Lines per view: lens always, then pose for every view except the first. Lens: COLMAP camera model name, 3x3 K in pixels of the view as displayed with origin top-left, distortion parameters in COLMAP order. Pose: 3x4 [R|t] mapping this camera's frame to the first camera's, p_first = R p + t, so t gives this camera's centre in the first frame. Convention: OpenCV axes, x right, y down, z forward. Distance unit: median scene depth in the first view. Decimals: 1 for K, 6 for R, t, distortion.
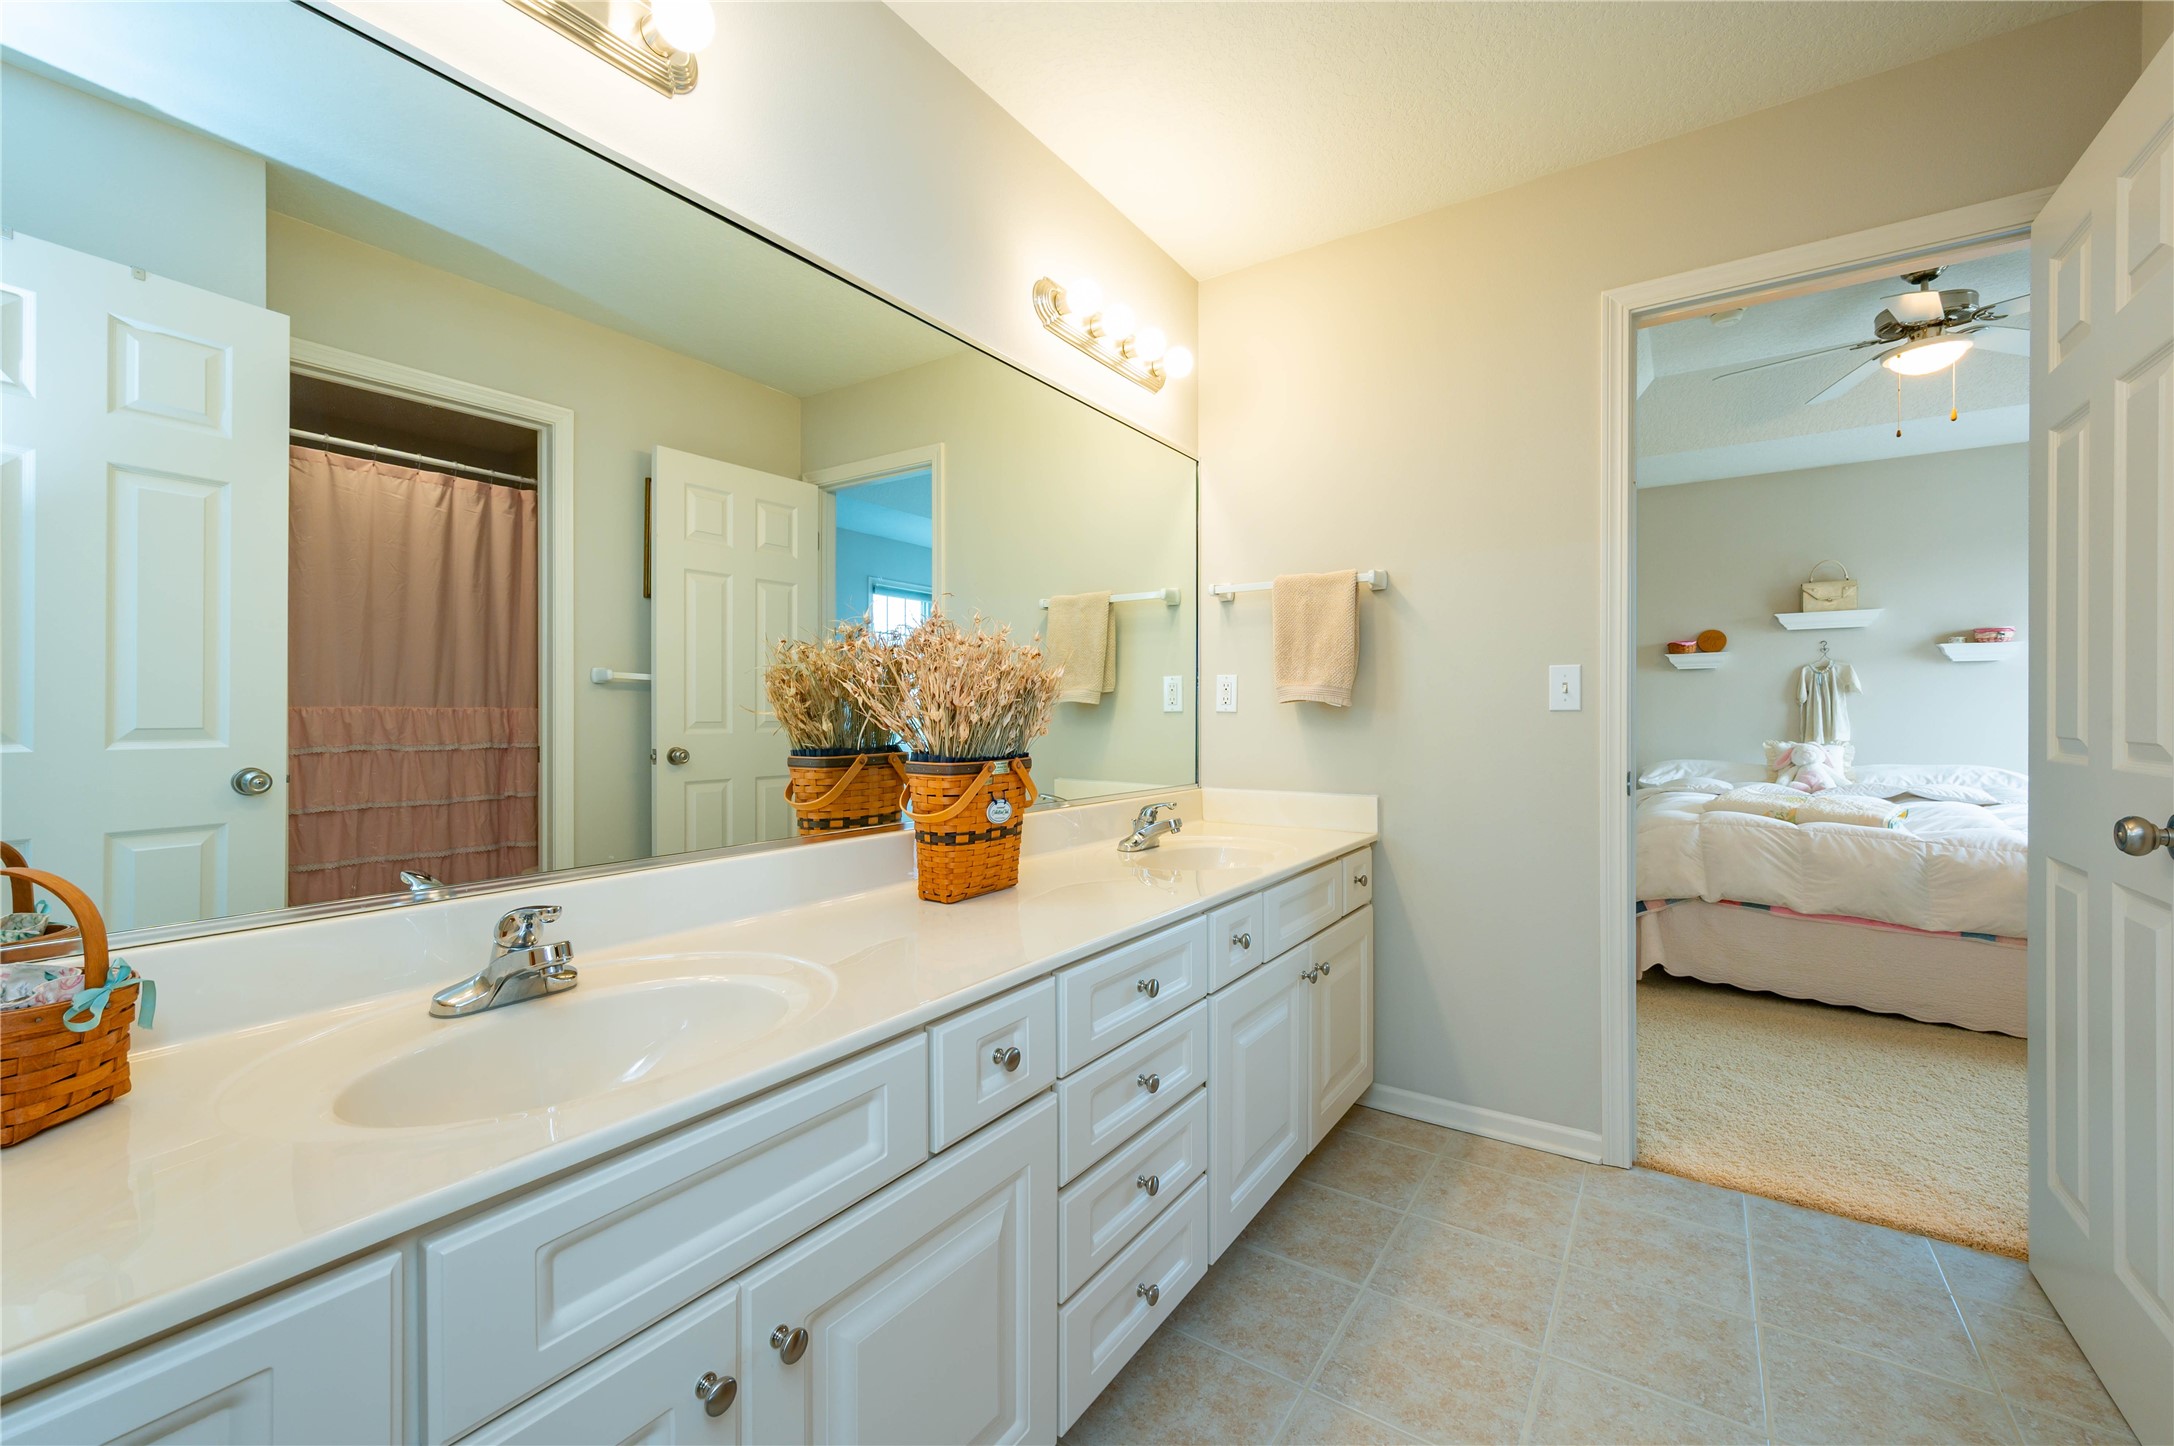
lens RADIAL K [[878.8, 0, 1090.3], [0, 878.8, 712.8], [0, 0, 1]] dist [-0.000482, 0.000022]
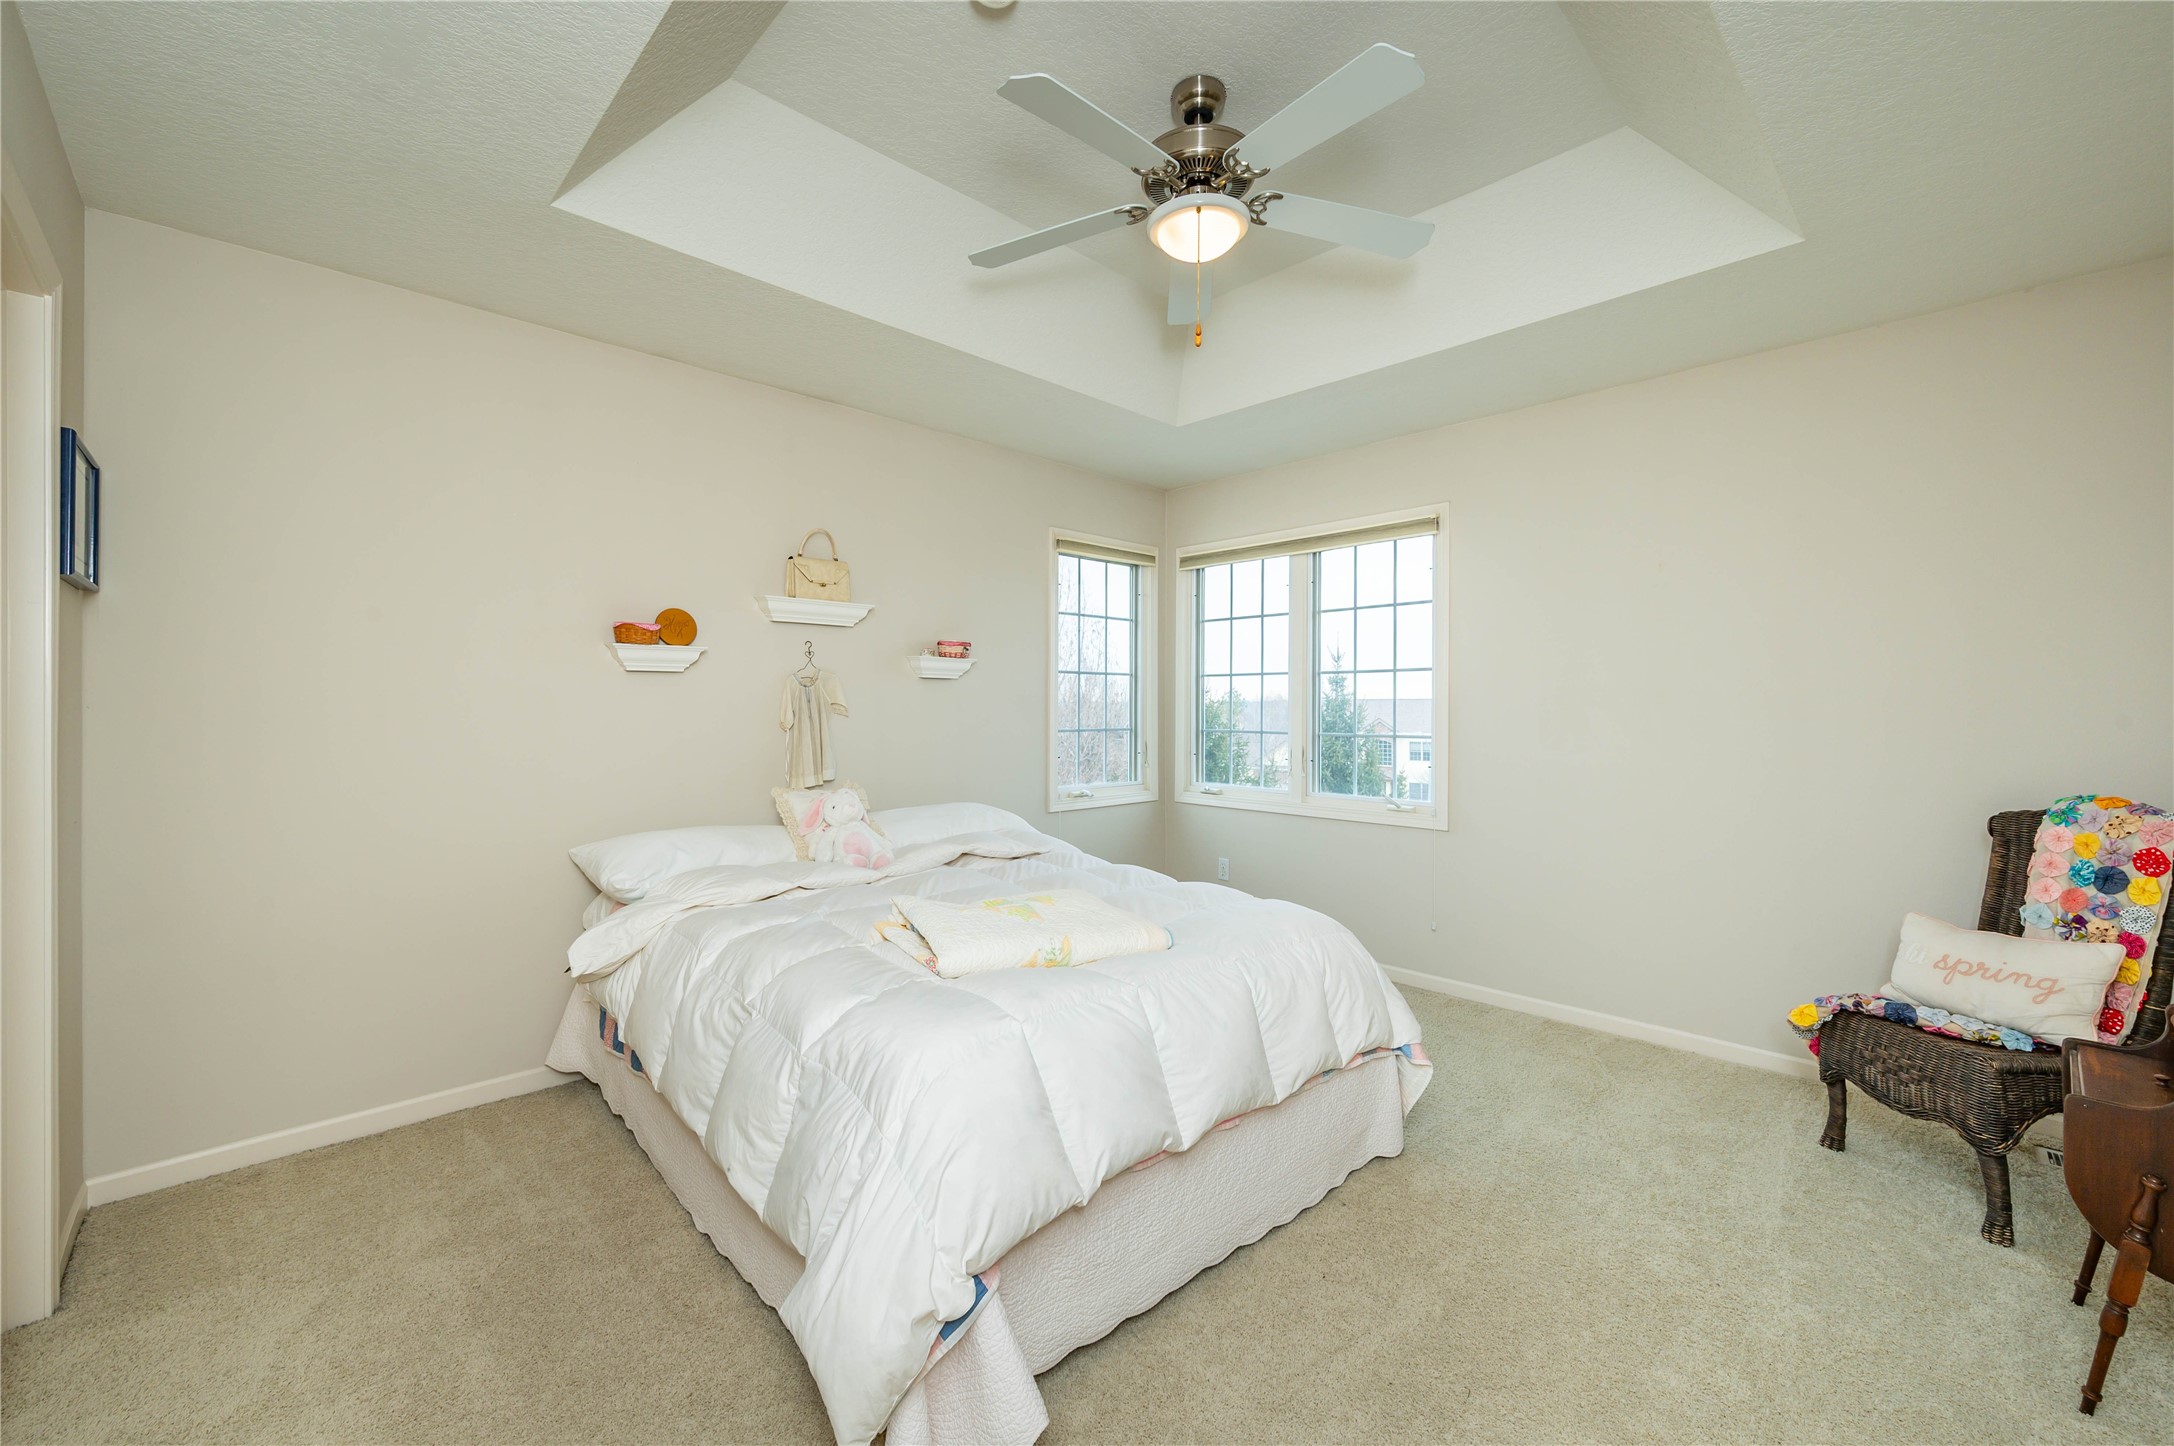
lens RADIAL K [[878.8, 0, 1090.3], [0, 878.8, 712.8], [0, 0, 1]] dist [-0.000482, 0.000022]
pose [[0.207806, 0.003011, 0.978165, 0.192459], [0.004961, 0.999979, -0.004132, -0.021028], [-0.978157, 0.005711, 0.207787, 0.667684]]
